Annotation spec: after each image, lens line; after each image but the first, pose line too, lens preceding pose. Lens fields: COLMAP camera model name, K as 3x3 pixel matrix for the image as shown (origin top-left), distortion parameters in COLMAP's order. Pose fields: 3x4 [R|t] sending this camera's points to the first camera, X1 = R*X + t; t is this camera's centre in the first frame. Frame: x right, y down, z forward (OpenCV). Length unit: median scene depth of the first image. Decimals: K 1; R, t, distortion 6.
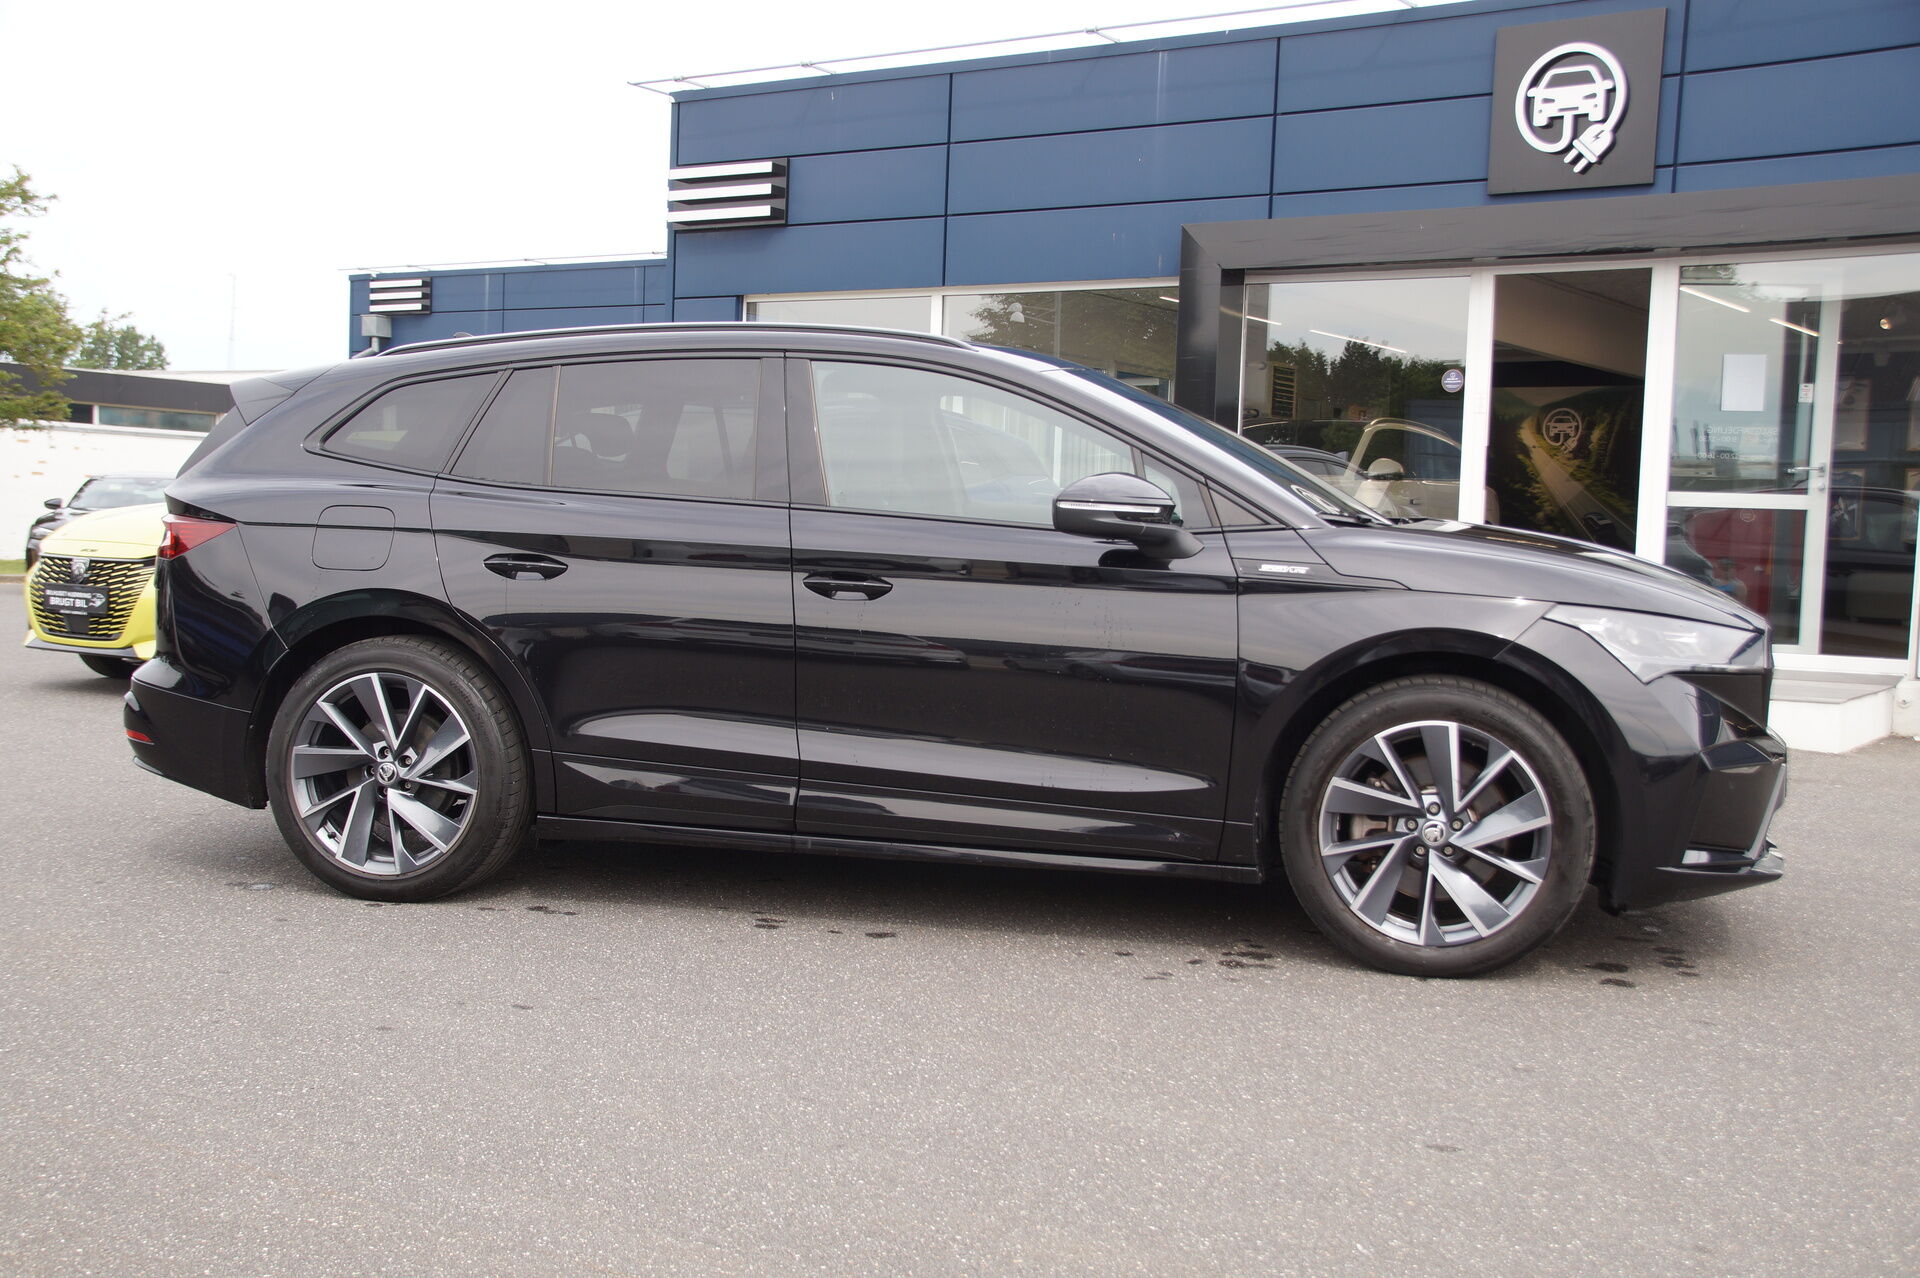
lens RADIAL K [[2201.8, 0, 960.0], [0, 2201.8, 639.0], [0, 0, 1]] dist [0.005108, 0.492175]
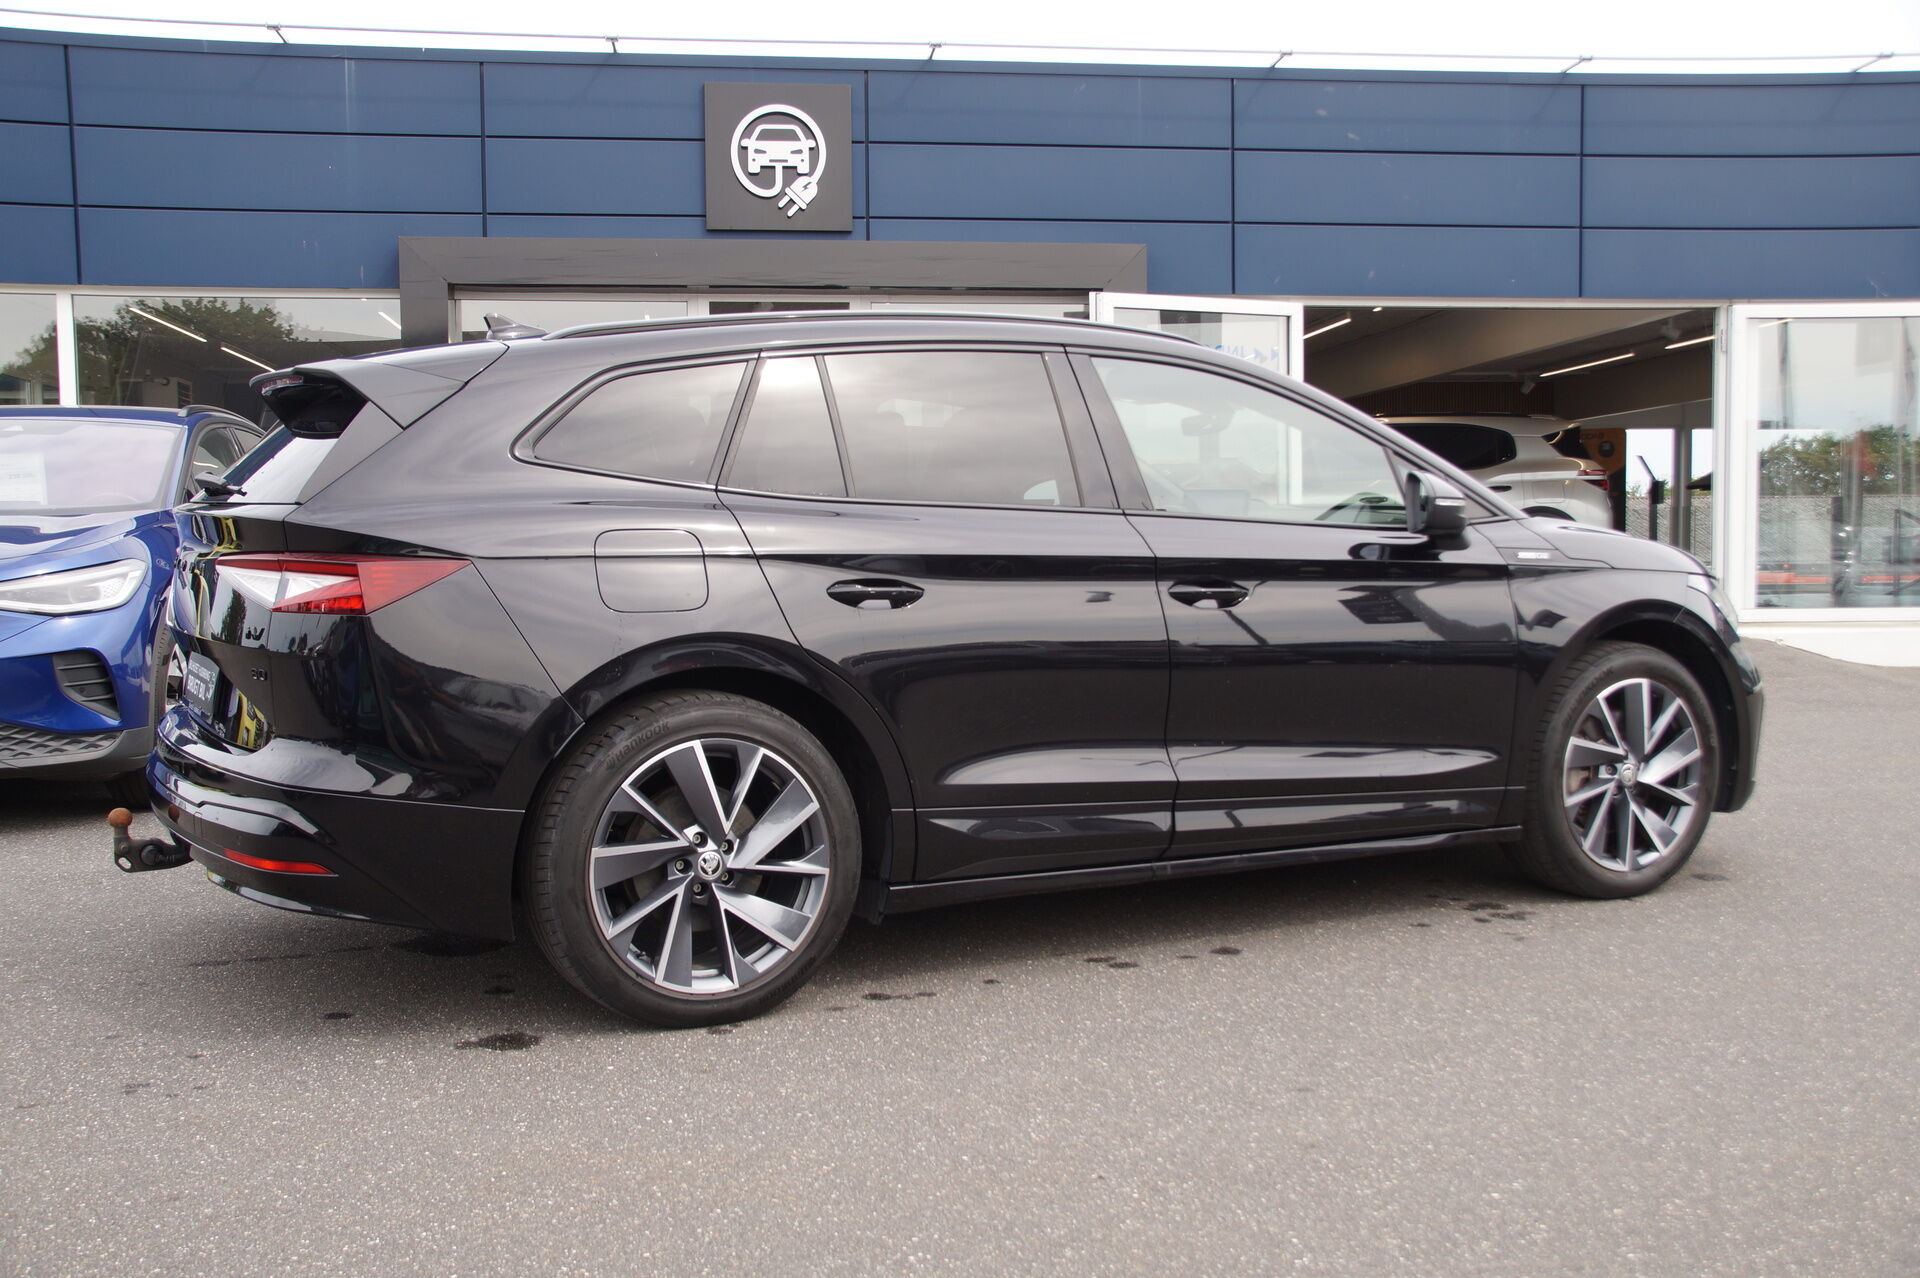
lens RADIAL K [[1969.5, 0, 959.4], [0, 1969.5, 594.4], [0, 0, 1]] dist [-0.183883, 0.679355]
pose [[0.736385, -0.053481, 0.674445, -0.665946], [0.068245, 0.997658, 0.004598, -0.033142], [-0.673112, 0.042642, 0.738310, 0.421928]]
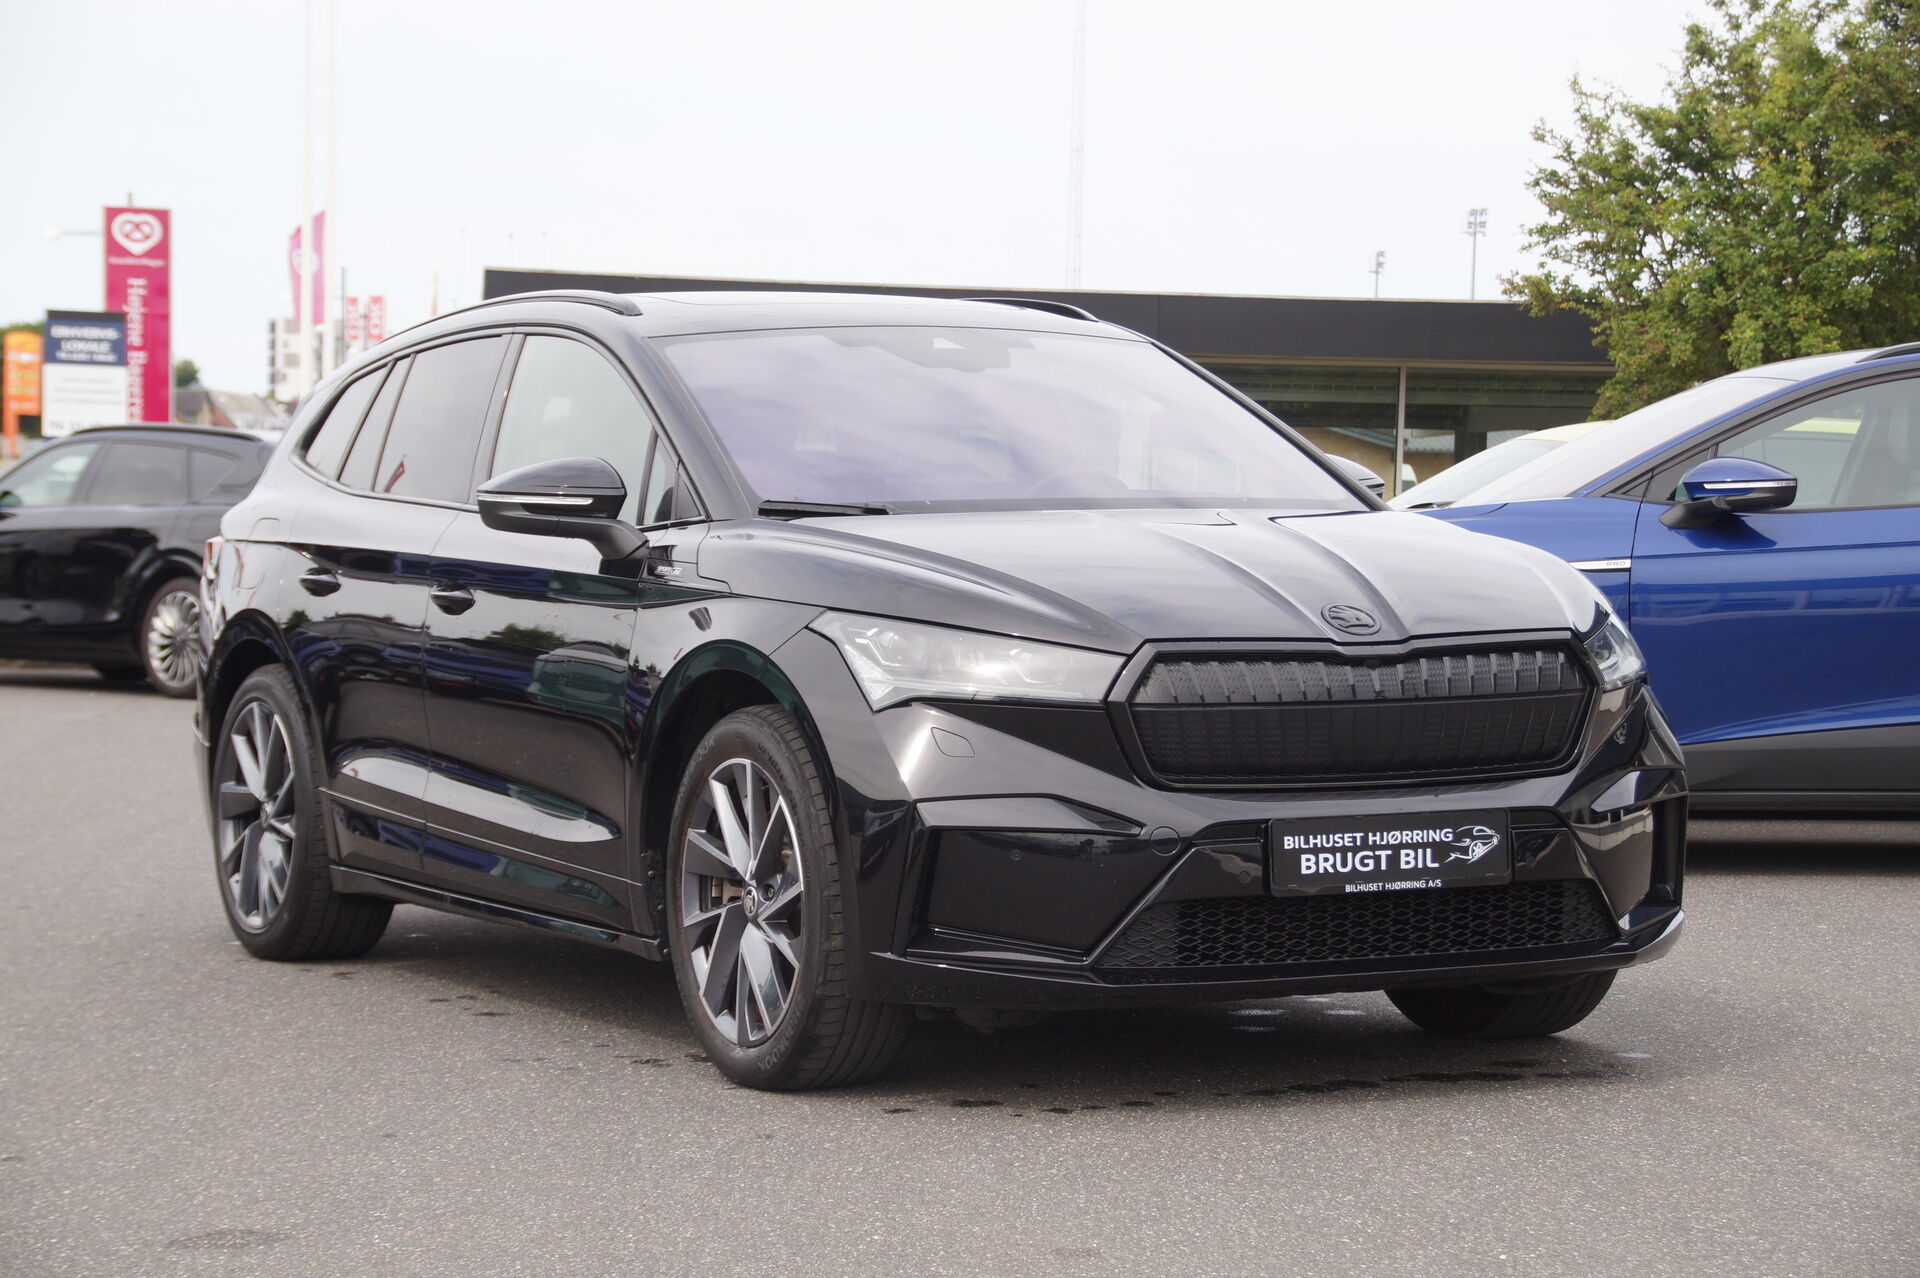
lens RADIAL K [[4368.5, 0, 960.0], [0, 4368.5, 639.0], [0, 0, 1]] dist [0.804001, 0.247193]
pose [[0.660480, 0.000968, -0.750843, 1.295663], [-0.038637, 0.998718, -0.032700, 0.038181], [0.749849, 0.050608, 0.659671, 0.013680]]
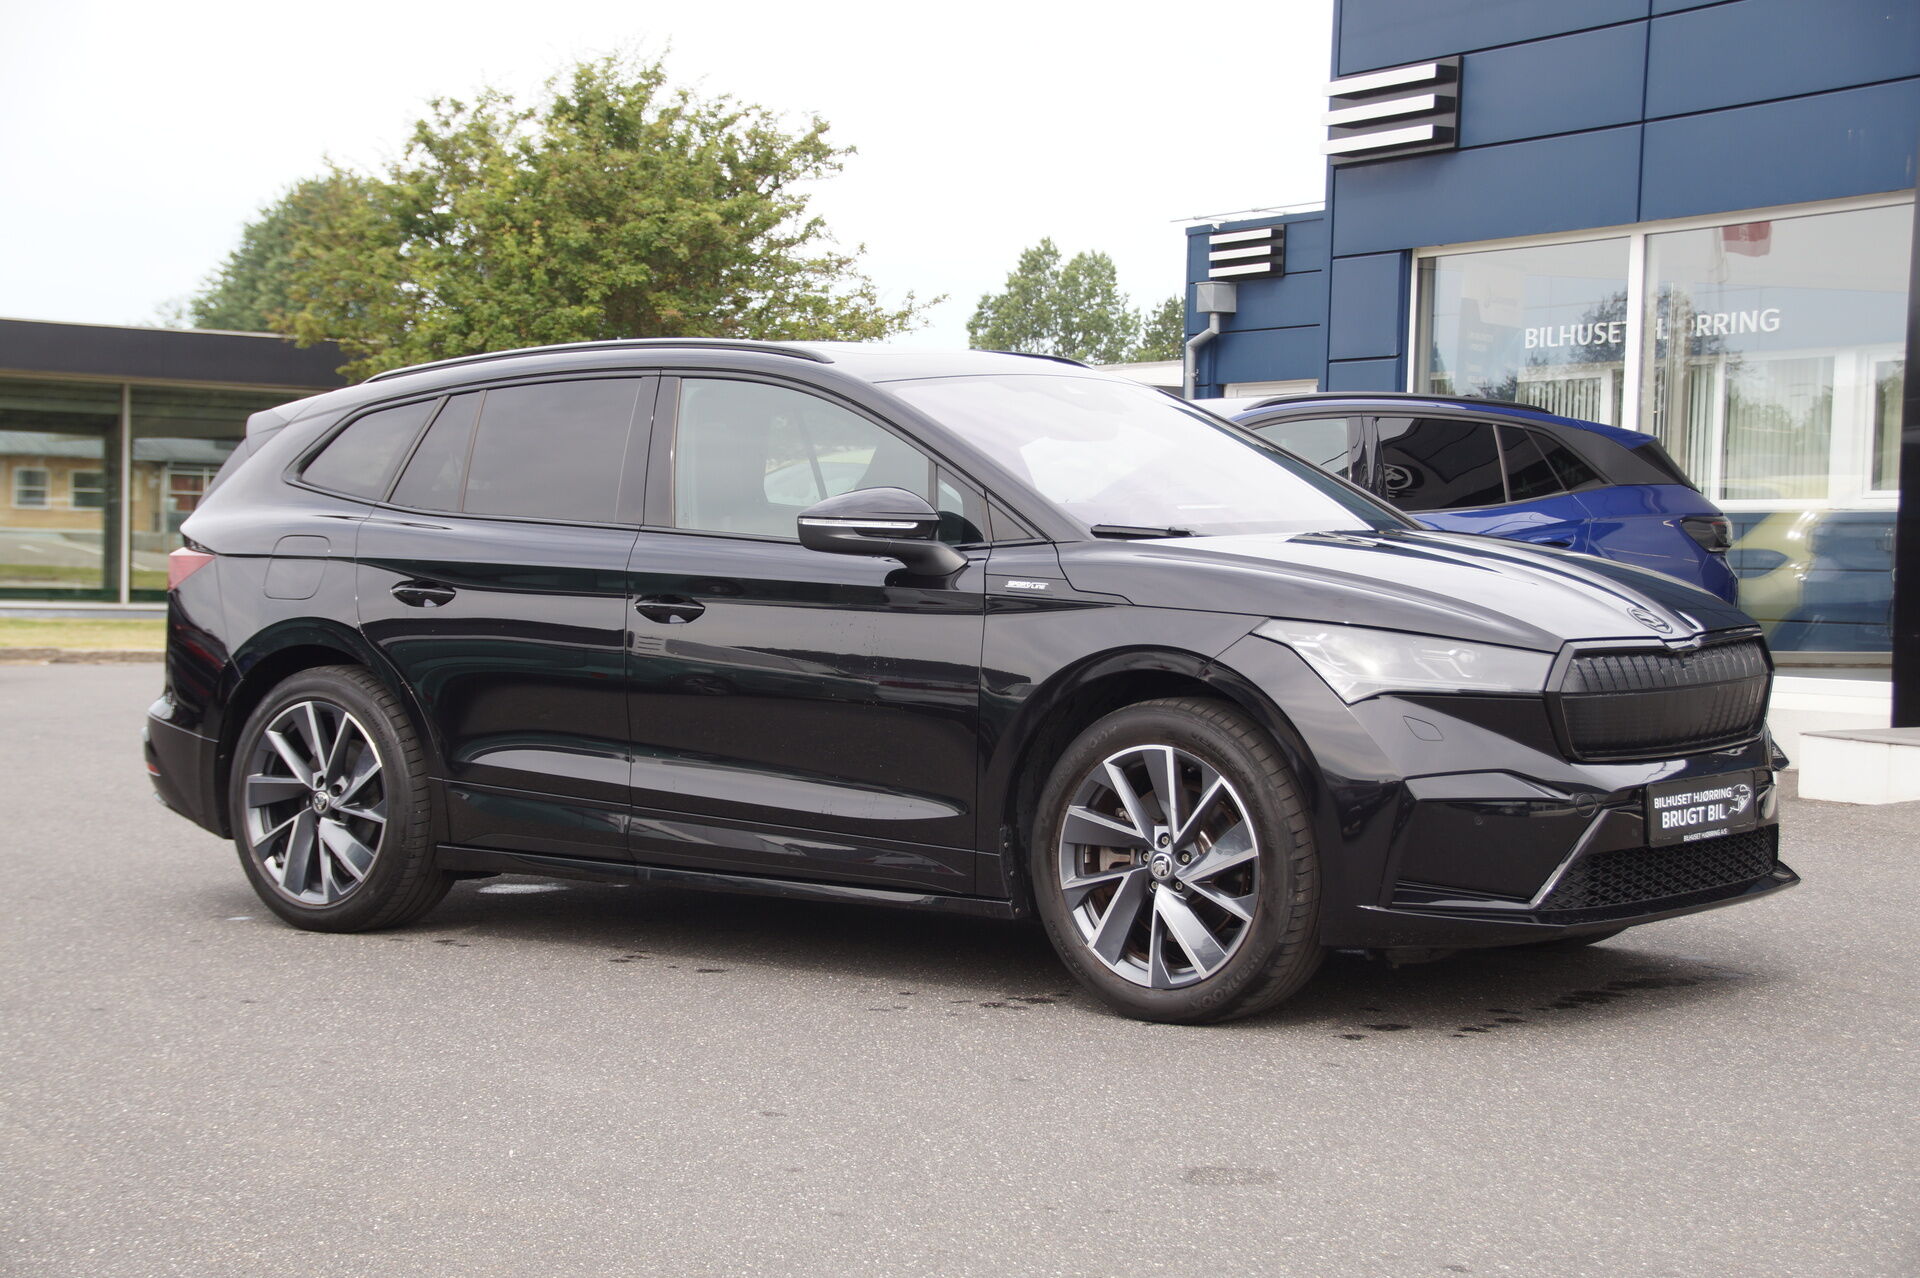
lens RADIAL K [[3539.4, 0, 960.0], [0, 3539.4, 639.0], [0, 0, 1]] dist [0.423866, 0.042094]
pose [[0.909836, -0.004705, -0.414942, 0.682009], [-0.010221, 0.999378, -0.033744, 0.039091], [0.414843, 0.034942, 0.909222, -0.360645]]
